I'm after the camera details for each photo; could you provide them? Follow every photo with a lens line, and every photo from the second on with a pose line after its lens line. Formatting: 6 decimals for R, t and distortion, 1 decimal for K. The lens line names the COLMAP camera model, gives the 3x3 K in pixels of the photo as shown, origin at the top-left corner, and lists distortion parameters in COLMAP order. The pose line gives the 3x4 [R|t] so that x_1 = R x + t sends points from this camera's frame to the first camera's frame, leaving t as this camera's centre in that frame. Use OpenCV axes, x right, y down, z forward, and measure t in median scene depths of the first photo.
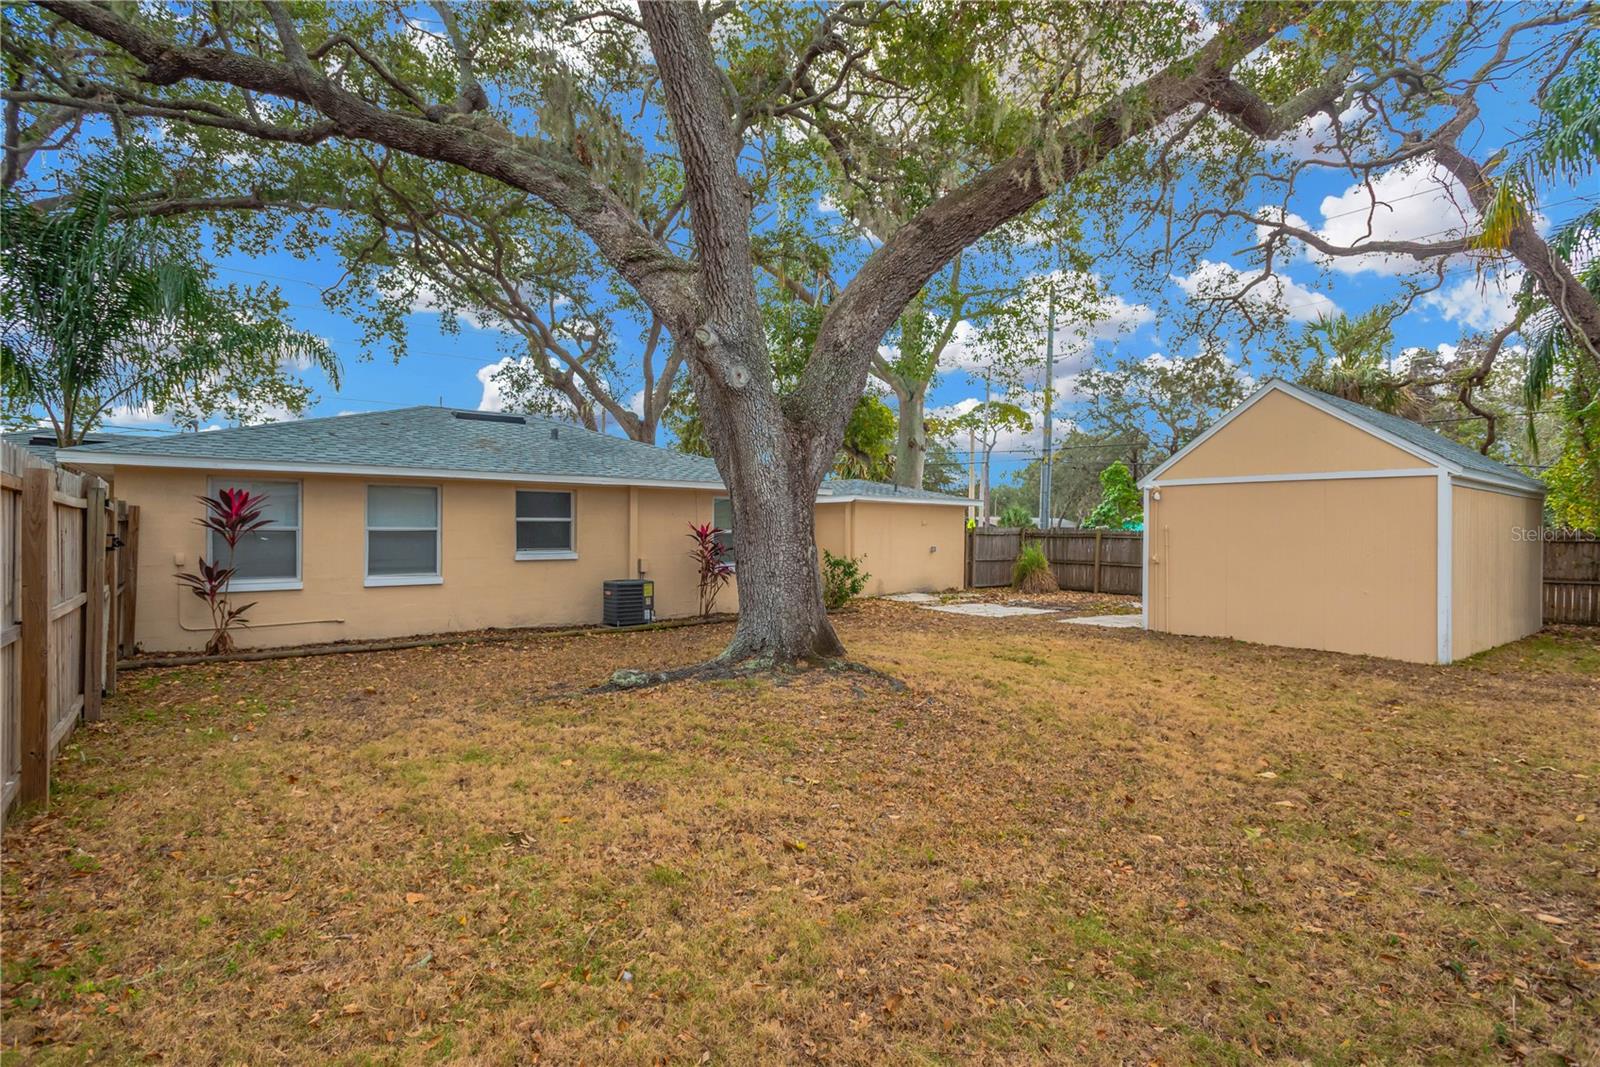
lens RADIAL K [[761.1, 0, 807.3], [0, 761.1, 533.7], [0, 0, 1]] dist [0.013143, -0.002050]
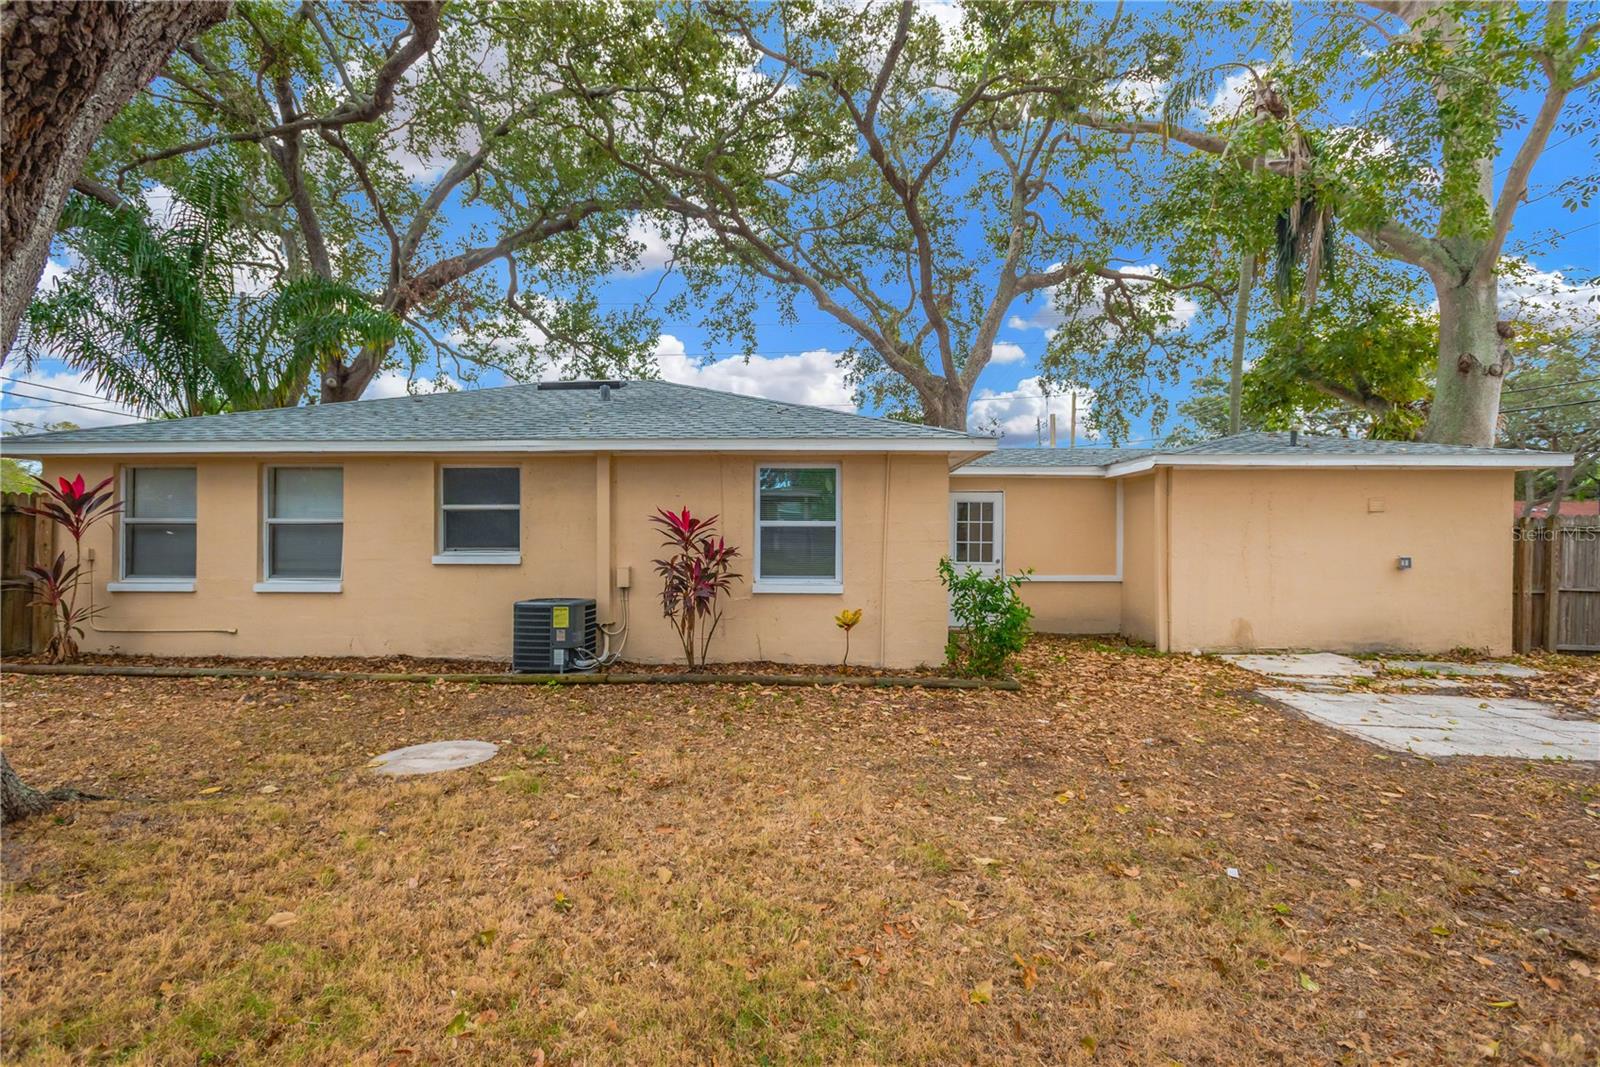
lens RADIAL K [[761.1, 0, 793.5], [0, 761.1, 535.2], [0, 0, 1]] dist [0.013143, -0.002050]
pose [[0.746999, -0.004542, -0.664810, 0.331716], [-0.001152, 0.999966, -0.008127, 0.013018], [0.664824, 0.006837, 0.746968, 0.664546]]
